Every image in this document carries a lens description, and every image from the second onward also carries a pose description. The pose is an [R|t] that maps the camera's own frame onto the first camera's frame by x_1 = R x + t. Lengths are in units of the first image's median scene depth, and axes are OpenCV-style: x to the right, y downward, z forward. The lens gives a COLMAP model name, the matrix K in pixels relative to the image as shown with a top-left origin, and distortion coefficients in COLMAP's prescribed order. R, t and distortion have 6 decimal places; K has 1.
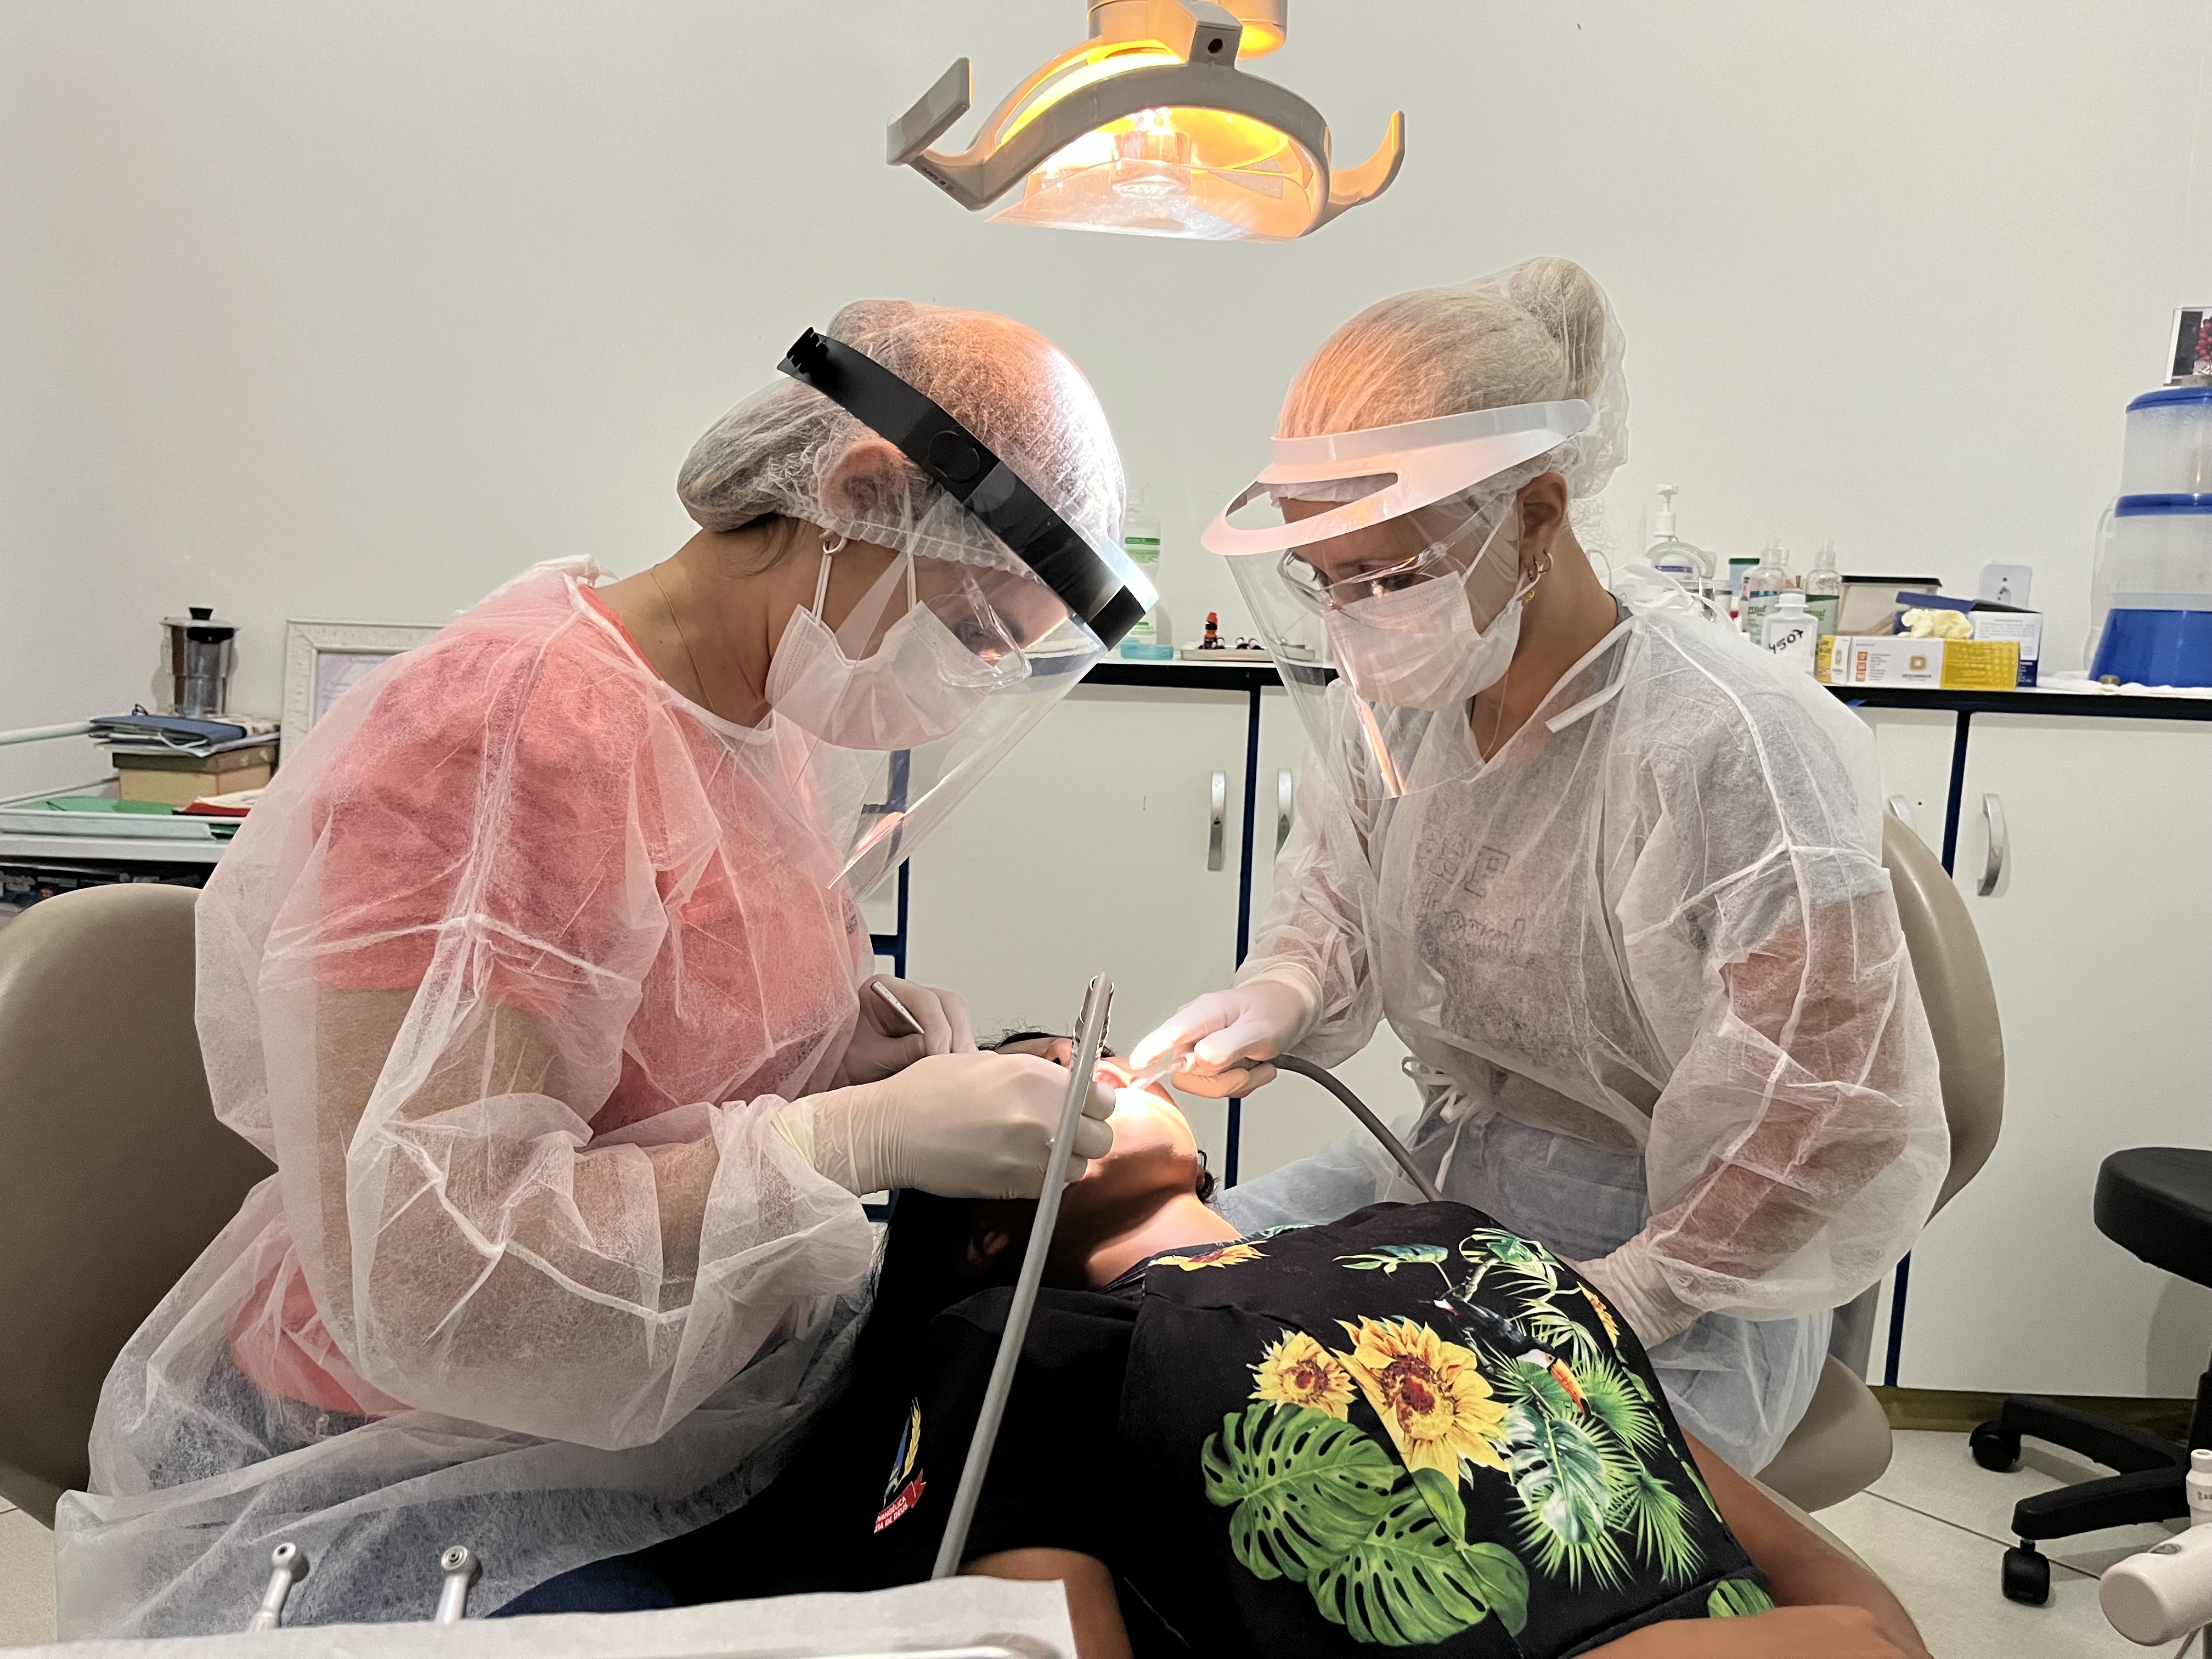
lens RADIAL K [[1663.8, 0, 1106.0], [0, 1663.8, 829.5], [0, 0, 1]] dist [0.090910, -0.002589]
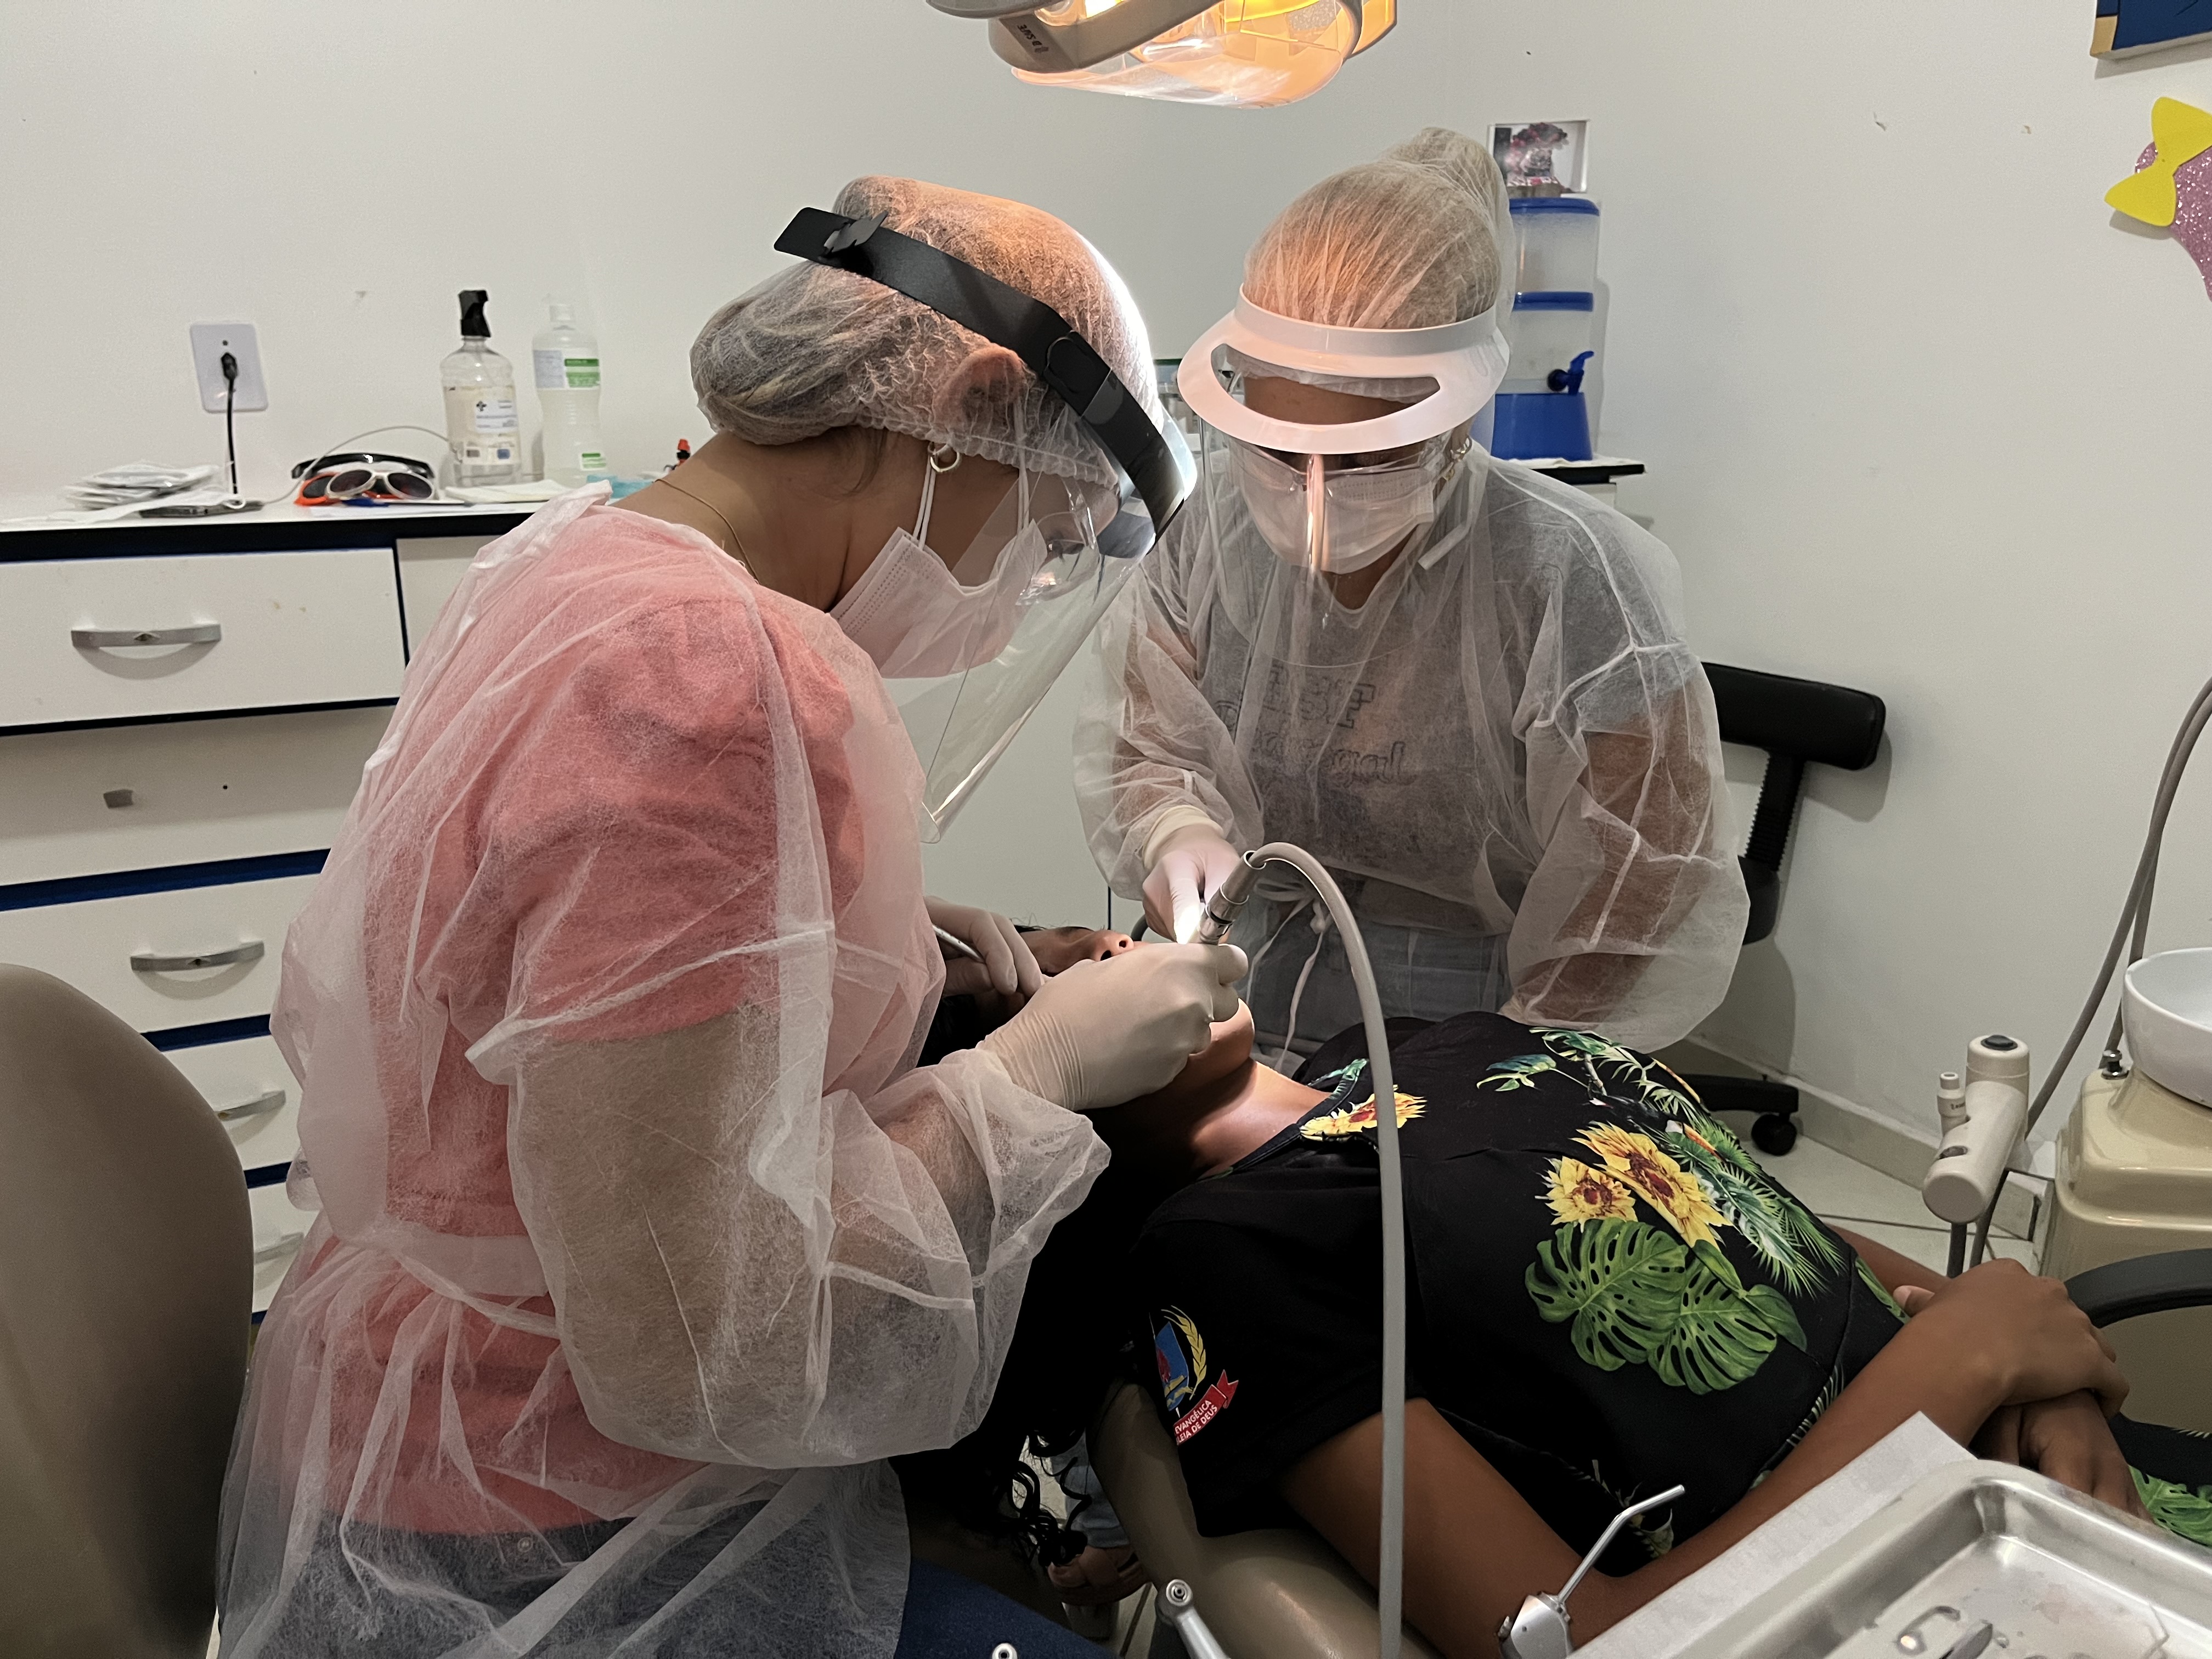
lens RADIAL K [[1686.9, 0, 1106.5], [0, 1686.9, 742.2], [0, 0, 1]] dist [0.071472, 0.000270]
pose [[0.868182, -0.131776, 0.478430, -0.684508], [0.093687, 0.990285, 0.102749, -0.128763], [-0.487322, -0.044382, 0.872094, 0.164799]]
